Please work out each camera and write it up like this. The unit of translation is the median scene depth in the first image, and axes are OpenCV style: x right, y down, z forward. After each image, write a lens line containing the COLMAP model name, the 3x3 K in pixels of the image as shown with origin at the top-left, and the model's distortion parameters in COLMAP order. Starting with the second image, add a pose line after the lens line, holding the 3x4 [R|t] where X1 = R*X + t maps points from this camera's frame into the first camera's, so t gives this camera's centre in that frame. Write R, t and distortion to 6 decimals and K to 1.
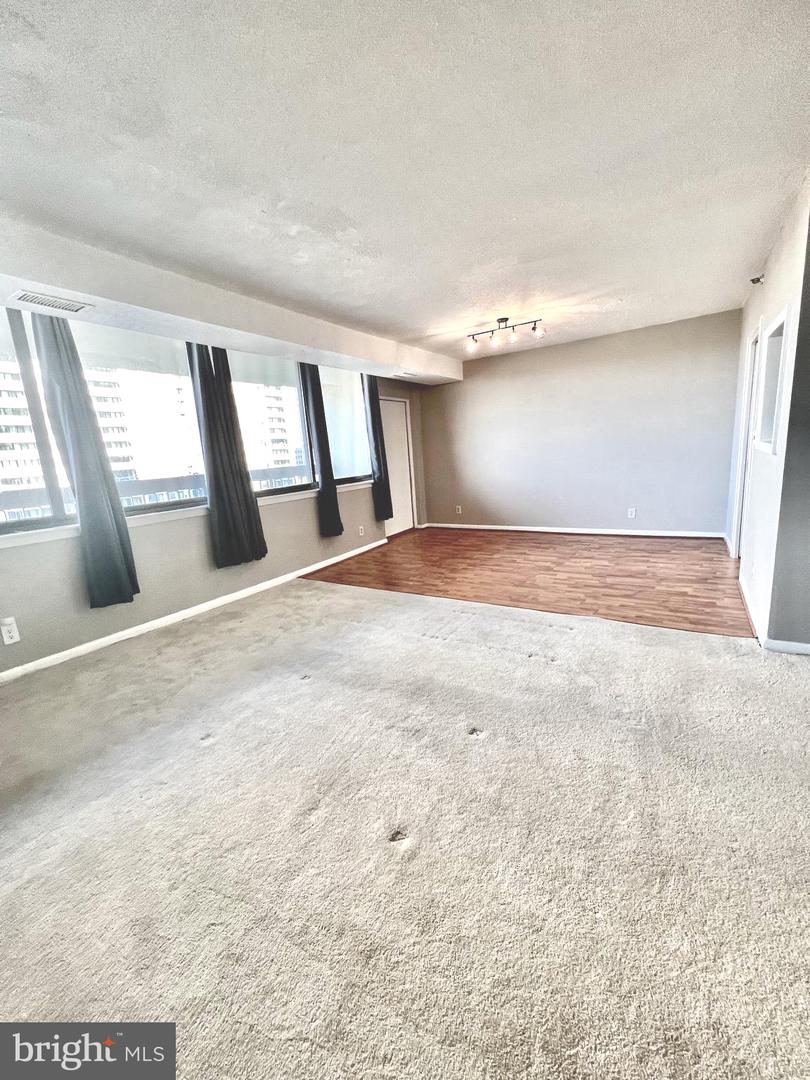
lens RADIAL K [[432.8, 0, 397.7], [0, 432.8, 536.3], [0, 0, 1]] dist [-0.002459, 0.000660]
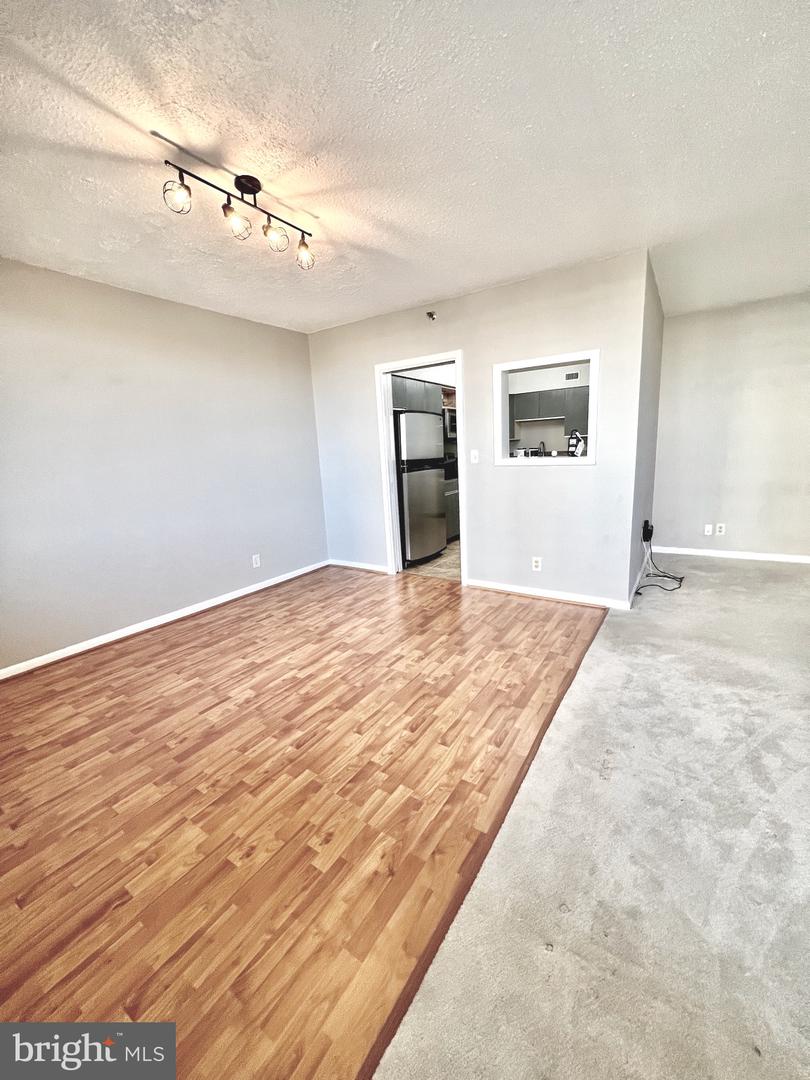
lens RADIAL K [[432.8, 0, 402.0], [0, 432.8, 541.1], [0, 0, 1]] dist [-0.002459, 0.000660]
pose [[0.012650, -0.135746, 0.990663, -0.253692], [0.234749, 0.963456, 0.129020, -0.158585], [-0.971974, 0.230925, 0.044054, 0.905772]]
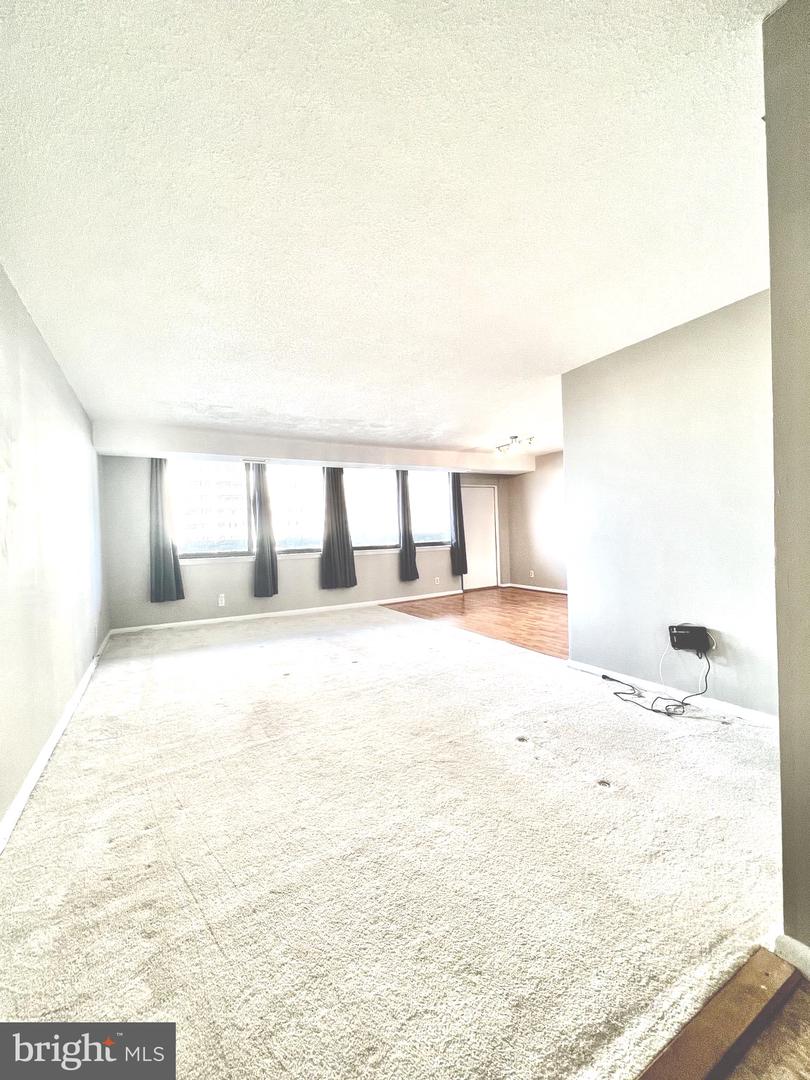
lens RADIAL K [[432.8, 0, 402.2], [0, 432.8, 540.8], [0, 0, 1]] dist [-0.002459, 0.000660]
pose [[0.883887, 0.047079, -0.465325, 0.591287], [-0.113320, 0.986833, -0.115410, 0.042352], [0.453764, 0.154740, 0.877584, -0.361839]]
